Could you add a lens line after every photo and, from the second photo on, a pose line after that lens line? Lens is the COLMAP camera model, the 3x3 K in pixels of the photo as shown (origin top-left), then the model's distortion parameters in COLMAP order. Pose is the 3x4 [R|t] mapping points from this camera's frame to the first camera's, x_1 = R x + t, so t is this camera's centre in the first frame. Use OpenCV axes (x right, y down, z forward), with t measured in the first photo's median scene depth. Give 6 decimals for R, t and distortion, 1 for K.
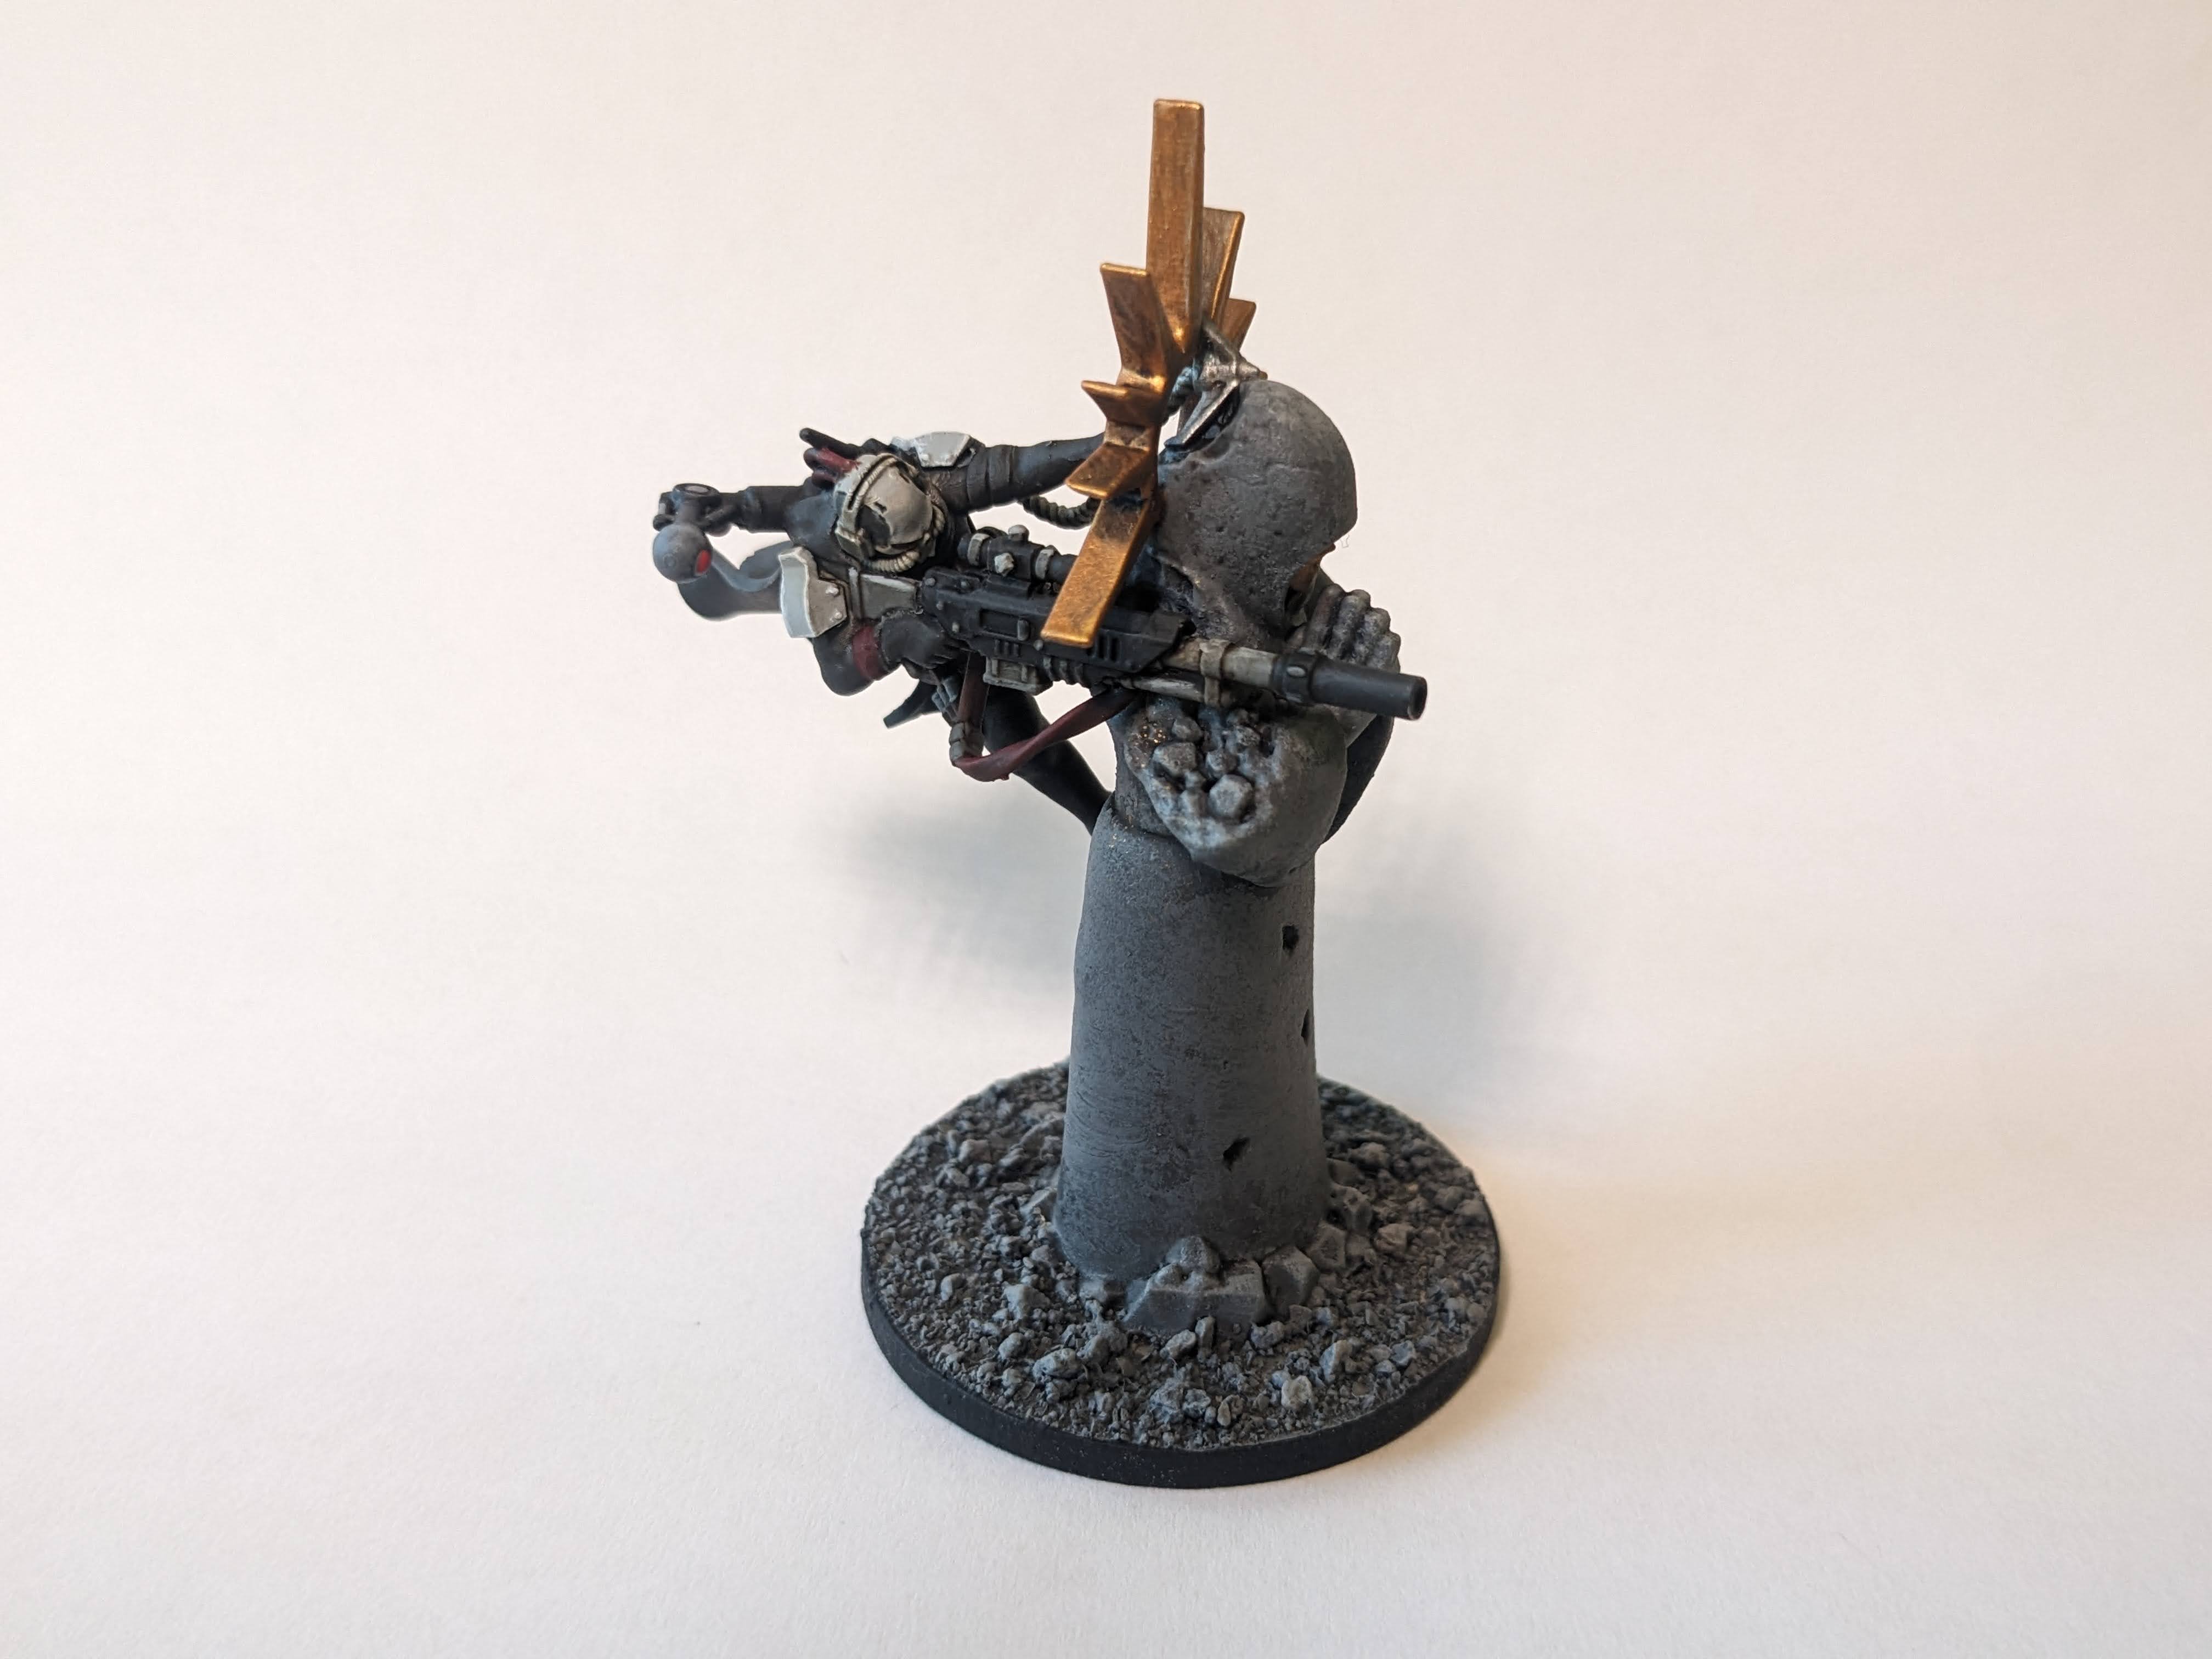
lens RADIAL K [[2483.1, 0, 1109.9], [0, 2483.1, 837.6], [0, 0, 1]] dist [0.152924, 0.000000]
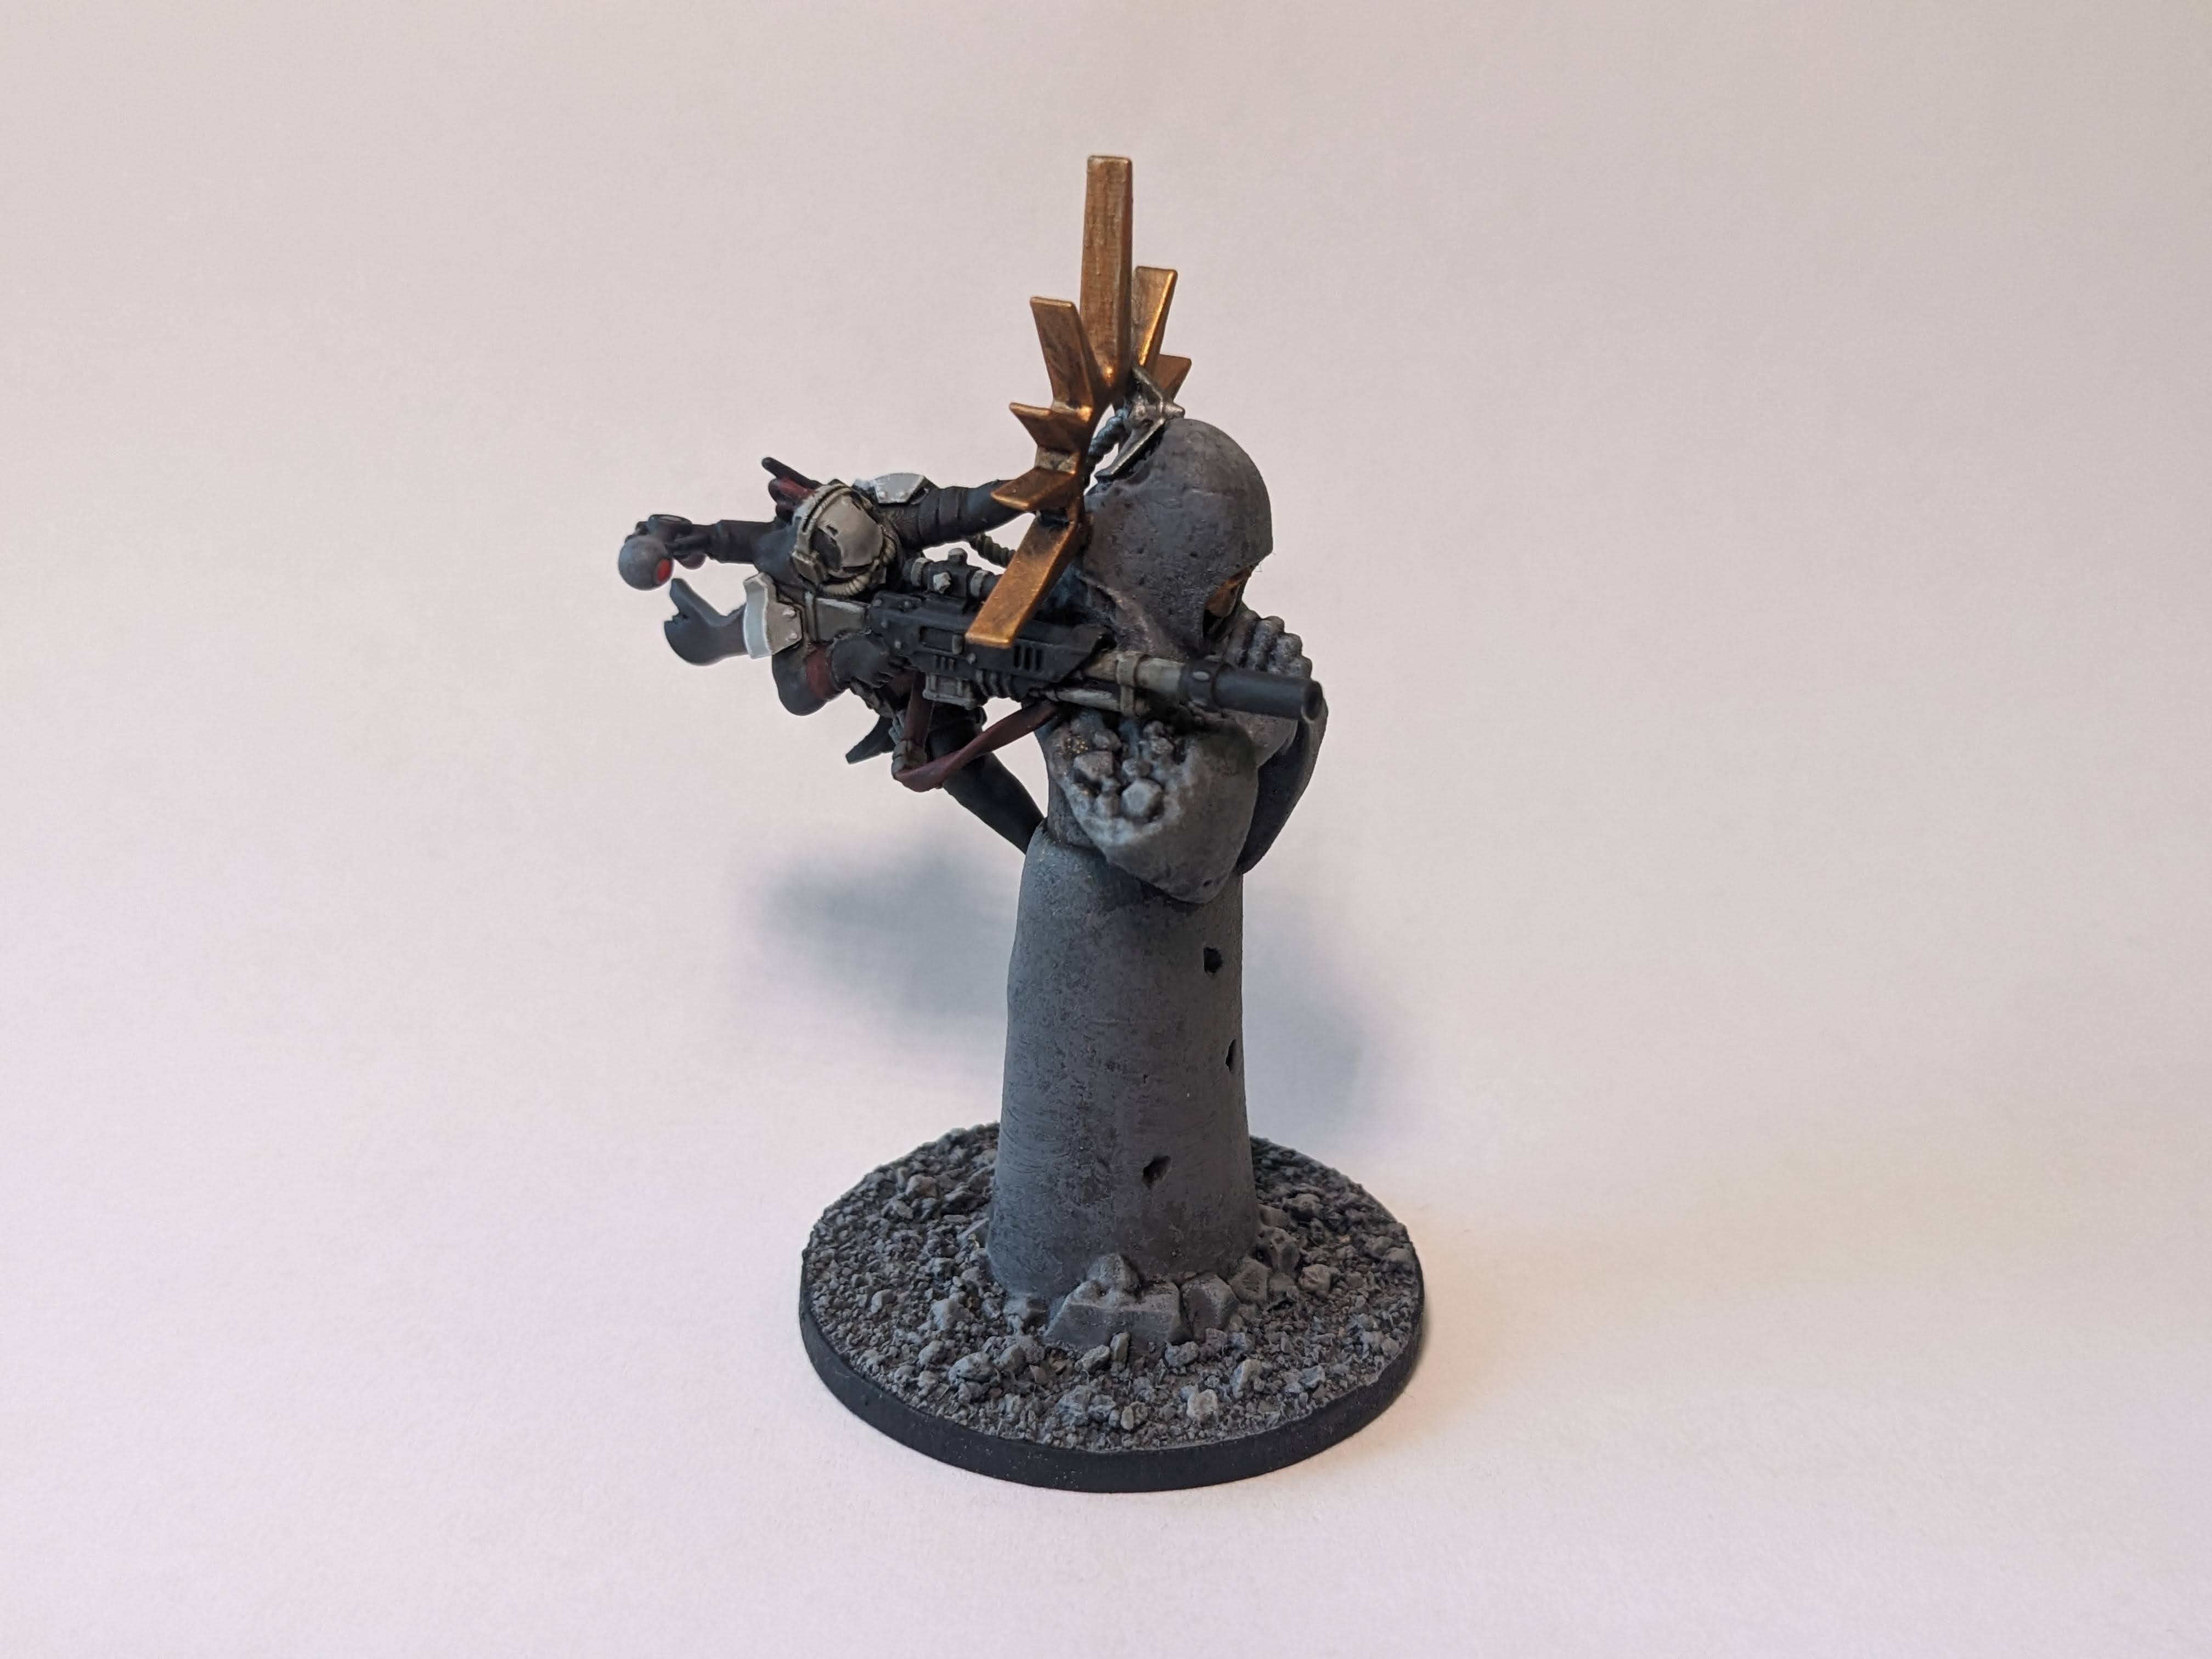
lens RADIAL K [[2483.1, 0, 1082.2], [0, 2483.1, 824.0], [0, 0, 1]] dist [0.152924, 0.000000]
pose [[0.997477, 0.032331, -0.063200, 0.084569], [-0.039637, 0.992223, -0.117997, 0.111862], [0.058893, 0.120205, 0.991001, -0.044204]]
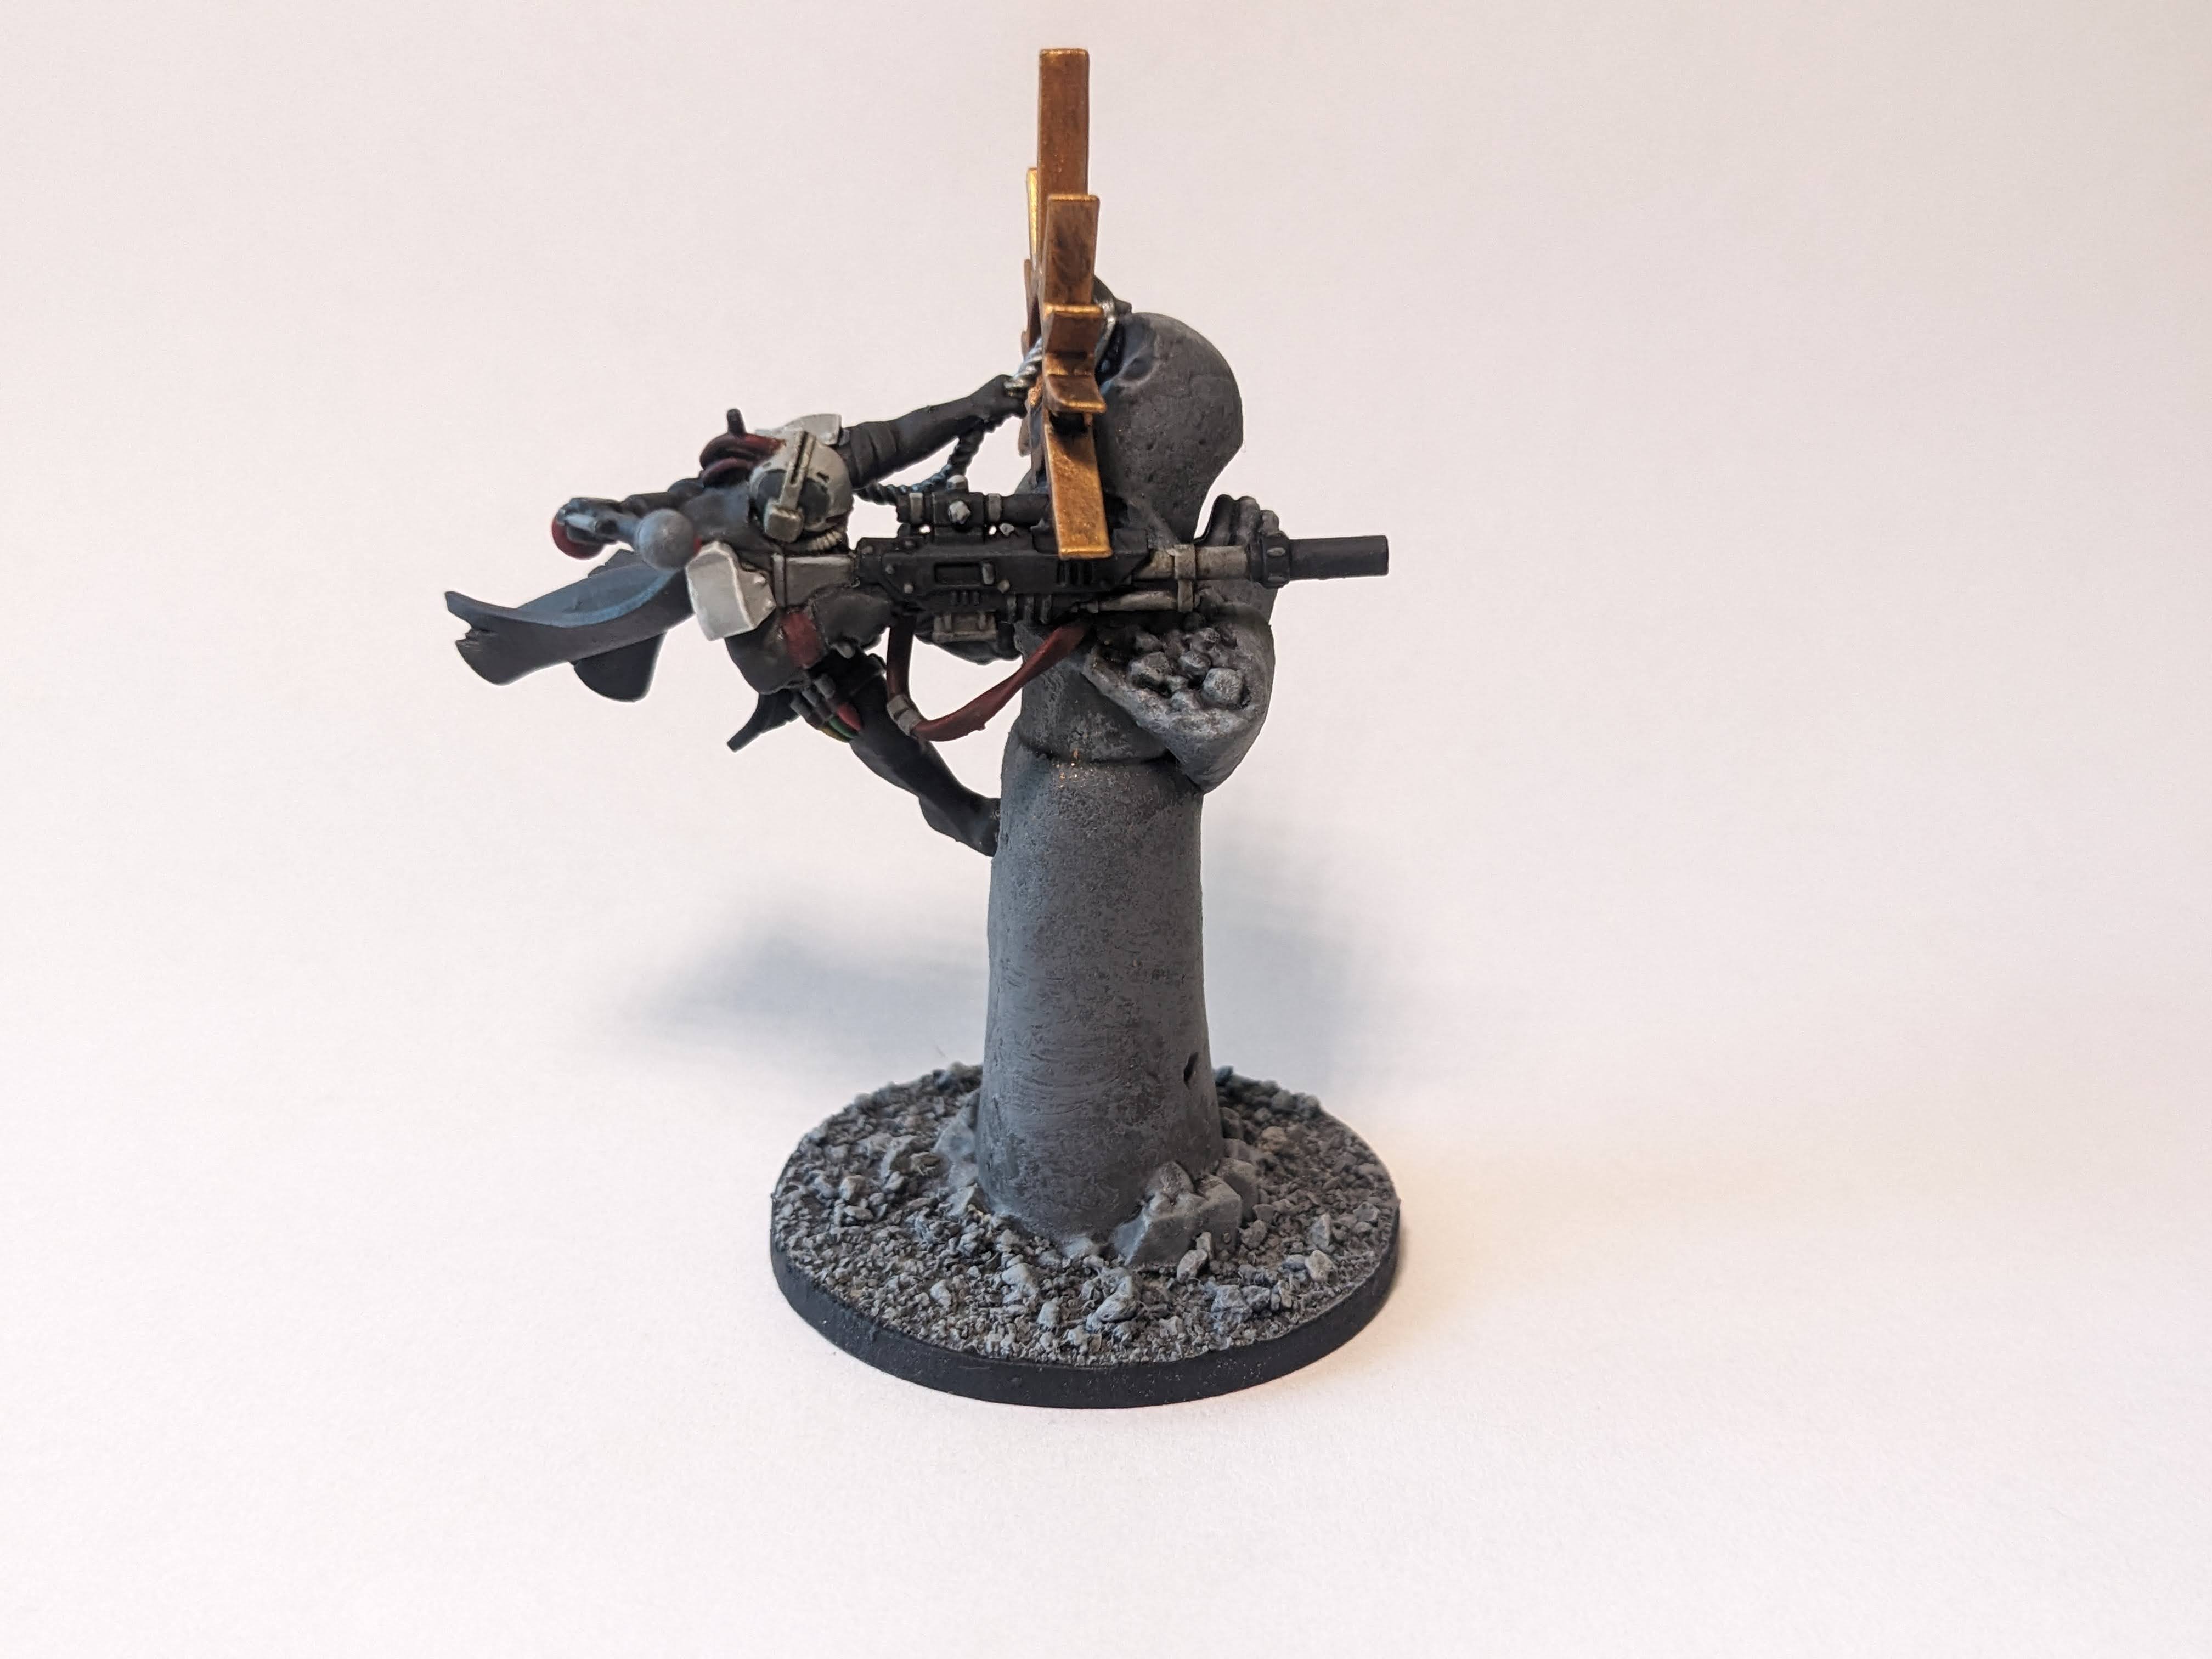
lens RADIAL K [[2483.1, 0, 1122.6], [0, 2483.1, 842.0], [0, 0, 1]] dist [0.152924, 0.000000]
pose [[0.840185, -0.192264, 0.507074, -0.503137], [0.253871, 0.965702, -0.054486, 0.088270], [-0.479207, 0.174510, 0.860179, 0.110263]]
